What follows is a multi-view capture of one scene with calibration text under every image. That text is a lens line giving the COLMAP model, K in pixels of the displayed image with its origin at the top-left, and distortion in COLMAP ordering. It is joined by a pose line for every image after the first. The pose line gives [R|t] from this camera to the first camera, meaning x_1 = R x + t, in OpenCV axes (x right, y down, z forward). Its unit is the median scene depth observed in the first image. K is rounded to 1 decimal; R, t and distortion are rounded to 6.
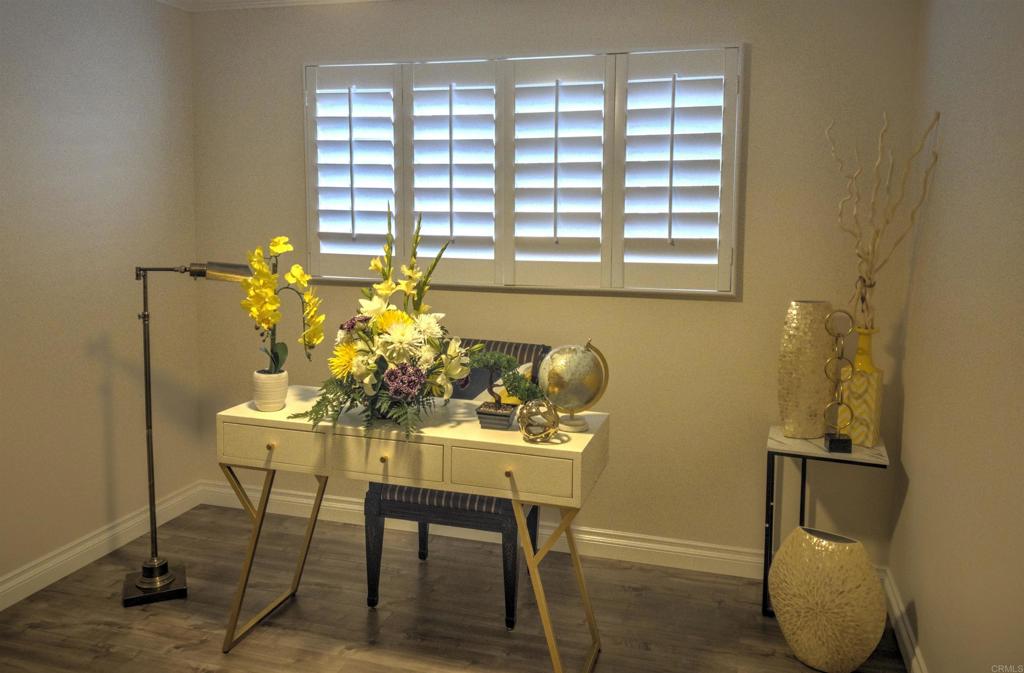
lens RADIAL K [[703.3, 0, 512.0], [0, 703.3, 336.5], [0, 0, 1]] dist [0.084228, -0.000279]
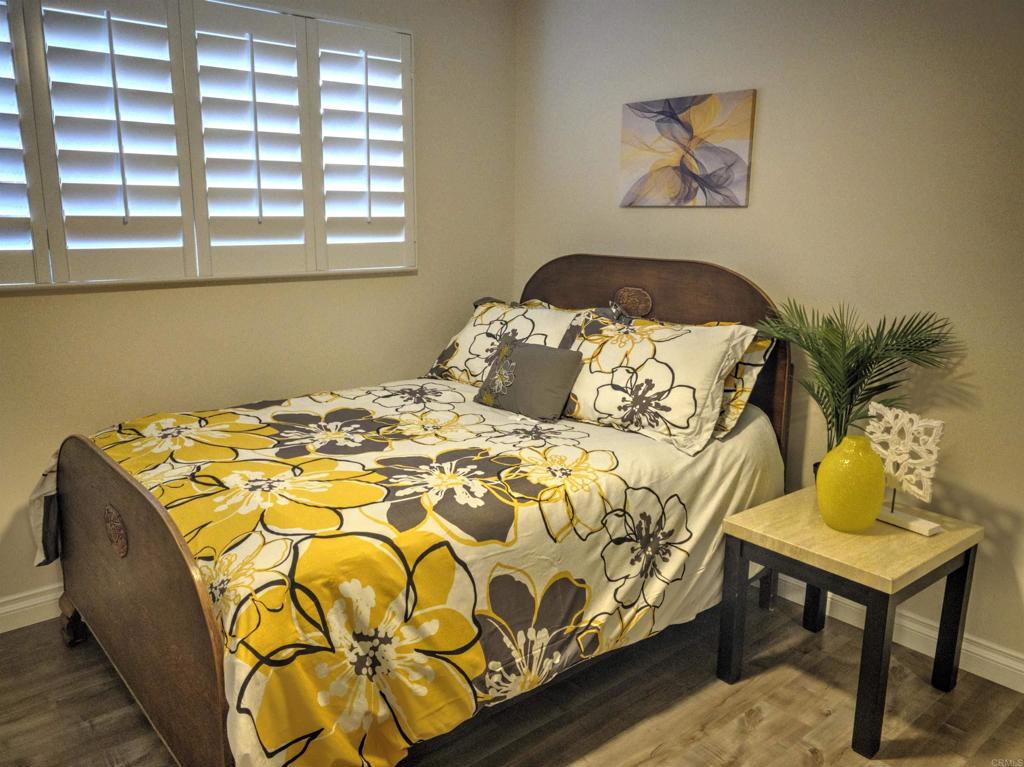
lens RADIAL K [[829.8, 0, 512.0], [0, 829.8, 383.5], [0, 0, 1]] dist [0.006756, 0.004329]
pose [[0.571808, -0.178834, 0.800658, -0.640520], [0.125663, 0.983527, 0.129934, -0.034657], [-0.810706, 0.026315, 0.584862, 0.158927]]
